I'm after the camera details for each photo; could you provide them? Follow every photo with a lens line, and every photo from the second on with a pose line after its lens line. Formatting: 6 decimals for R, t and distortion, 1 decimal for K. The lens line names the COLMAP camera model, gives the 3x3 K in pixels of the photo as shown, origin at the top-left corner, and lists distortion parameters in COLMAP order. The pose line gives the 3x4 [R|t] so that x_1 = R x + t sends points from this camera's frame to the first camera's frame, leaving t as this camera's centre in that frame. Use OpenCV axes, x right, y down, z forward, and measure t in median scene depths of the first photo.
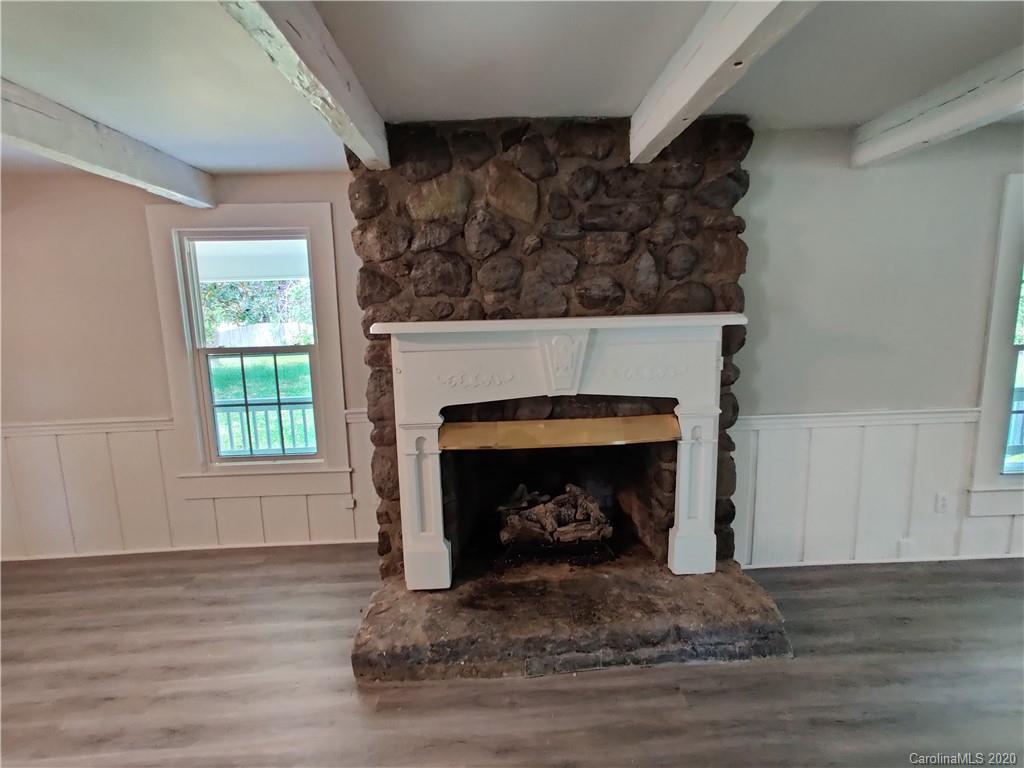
lens RADIAL K [[517.5, 0, 512.2], [0, 517.5, 389.7], [0, 0, 1]] dist [-0.001156, 0.010052]
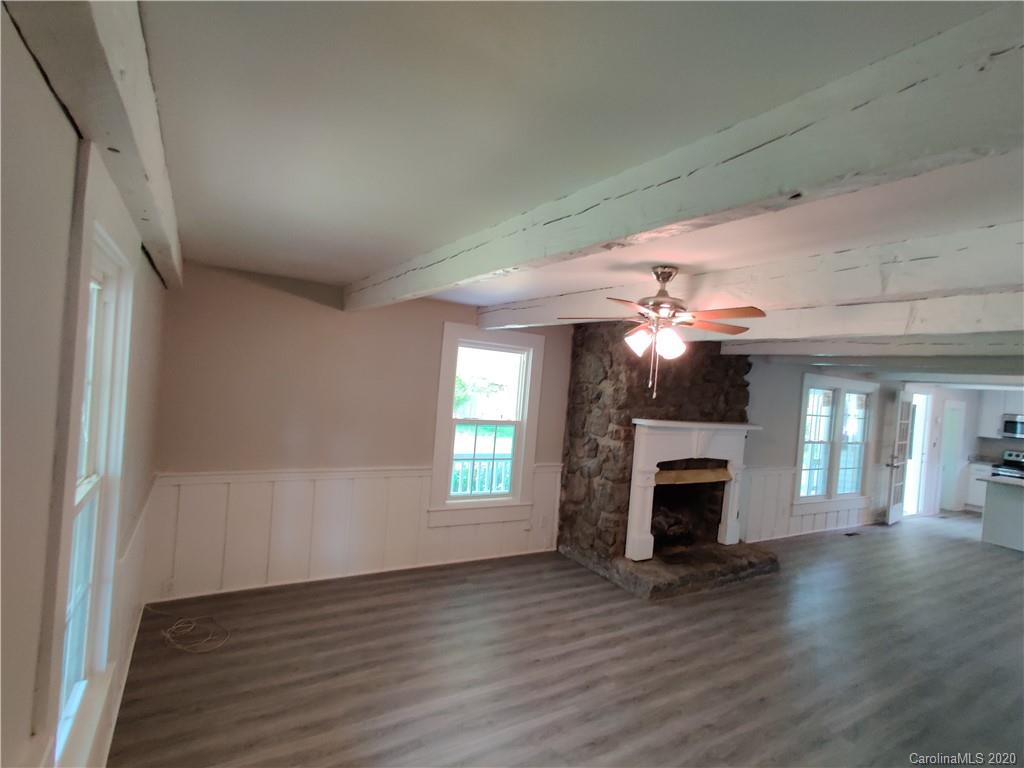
lens RADIAL K [[517.5, 0, 518.3], [0, 517.5, 399.9], [0, 0, 1]] dist [-0.001156, 0.010052]
pose [[0.860612, 0.081613, 0.502680, -1.595158], [-0.027967, 0.993160, -0.113366, 0.033898], [-0.508493, 0.083505, 0.857007, -0.446120]]
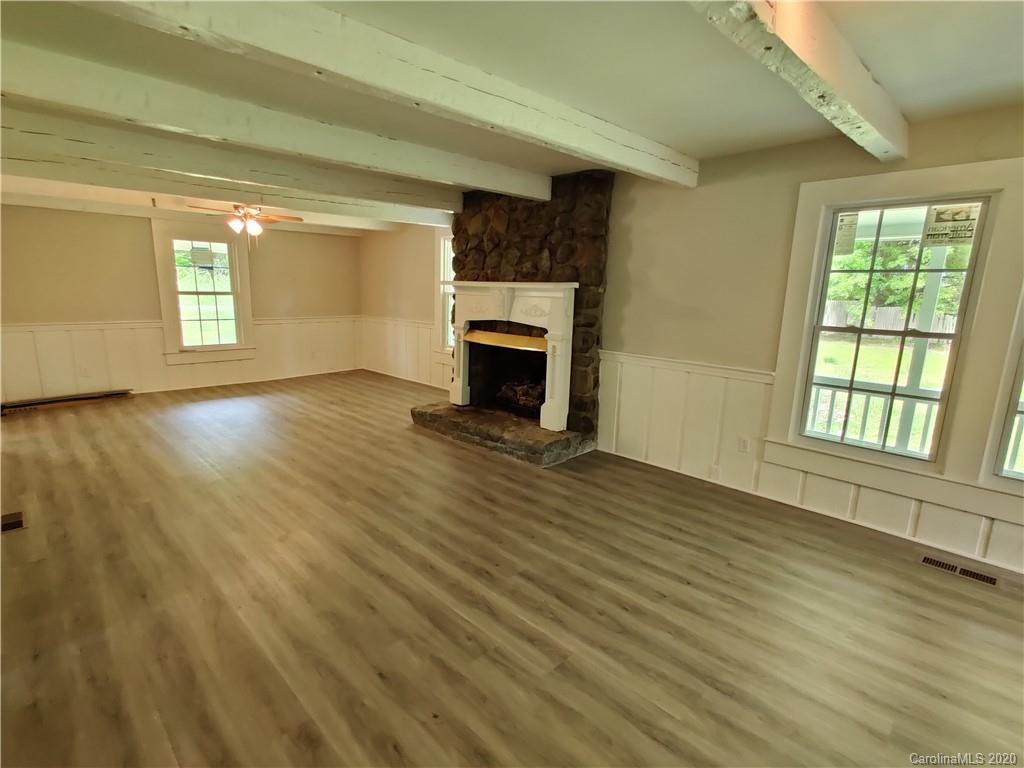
lens RADIAL K [[517.5, 0, 511.6], [0, 517.5, 382.3], [0, 0, 1]] dist [-0.001156, 0.010052]
pose [[0.668038, 0.180518, -0.721899, 1.600867], [-0.160306, 0.982262, 0.097279, 0.044180], [0.726655, 0.050738, 0.685126, -0.339342]]
